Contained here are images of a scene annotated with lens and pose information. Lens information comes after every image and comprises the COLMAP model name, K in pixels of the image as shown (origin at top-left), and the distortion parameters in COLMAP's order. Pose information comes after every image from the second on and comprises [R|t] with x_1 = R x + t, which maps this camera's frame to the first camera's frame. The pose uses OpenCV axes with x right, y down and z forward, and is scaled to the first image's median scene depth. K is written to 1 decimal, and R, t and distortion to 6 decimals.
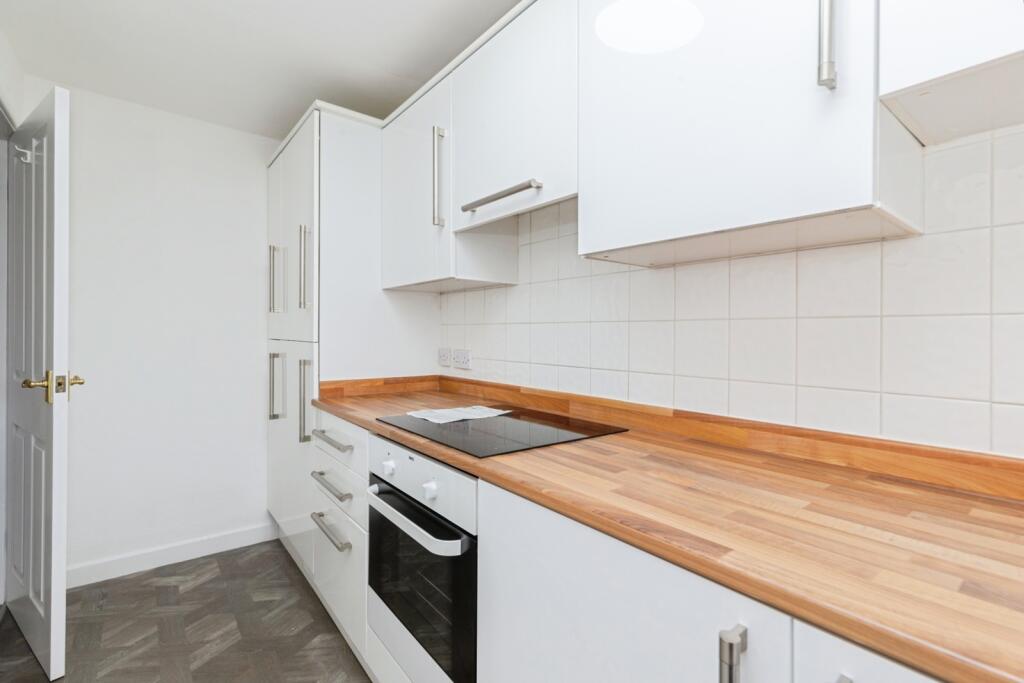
lens RADIAL K [[464.2, 0, 522.0], [0, 464.2, 335.9], [0, 0, 1]] dist [0.000277, -0.009824]
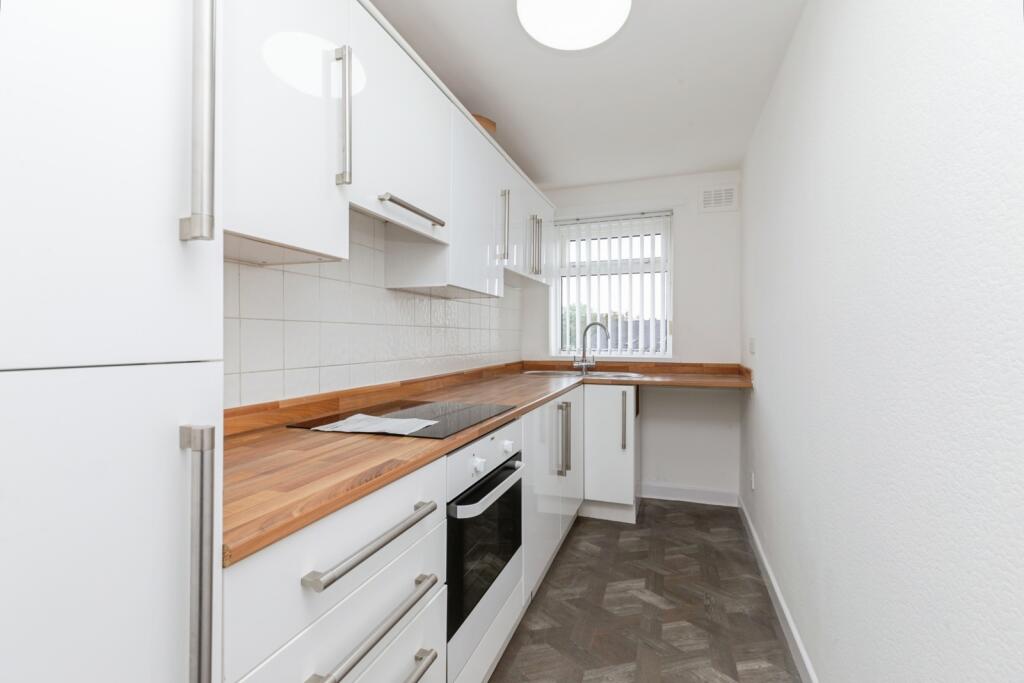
lens RADIAL K [[464.2, 0, 522.0], [0, 464.2, 335.9], [0, 0, 1]] dist [0.000277, -0.009824]
pose [[-0.542450, -0.011457, 0.840010, -1.349093], [-0.007711, 0.999933, 0.008659, -0.015890], [-0.840053, -0.001781, -0.542502, 1.657504]]
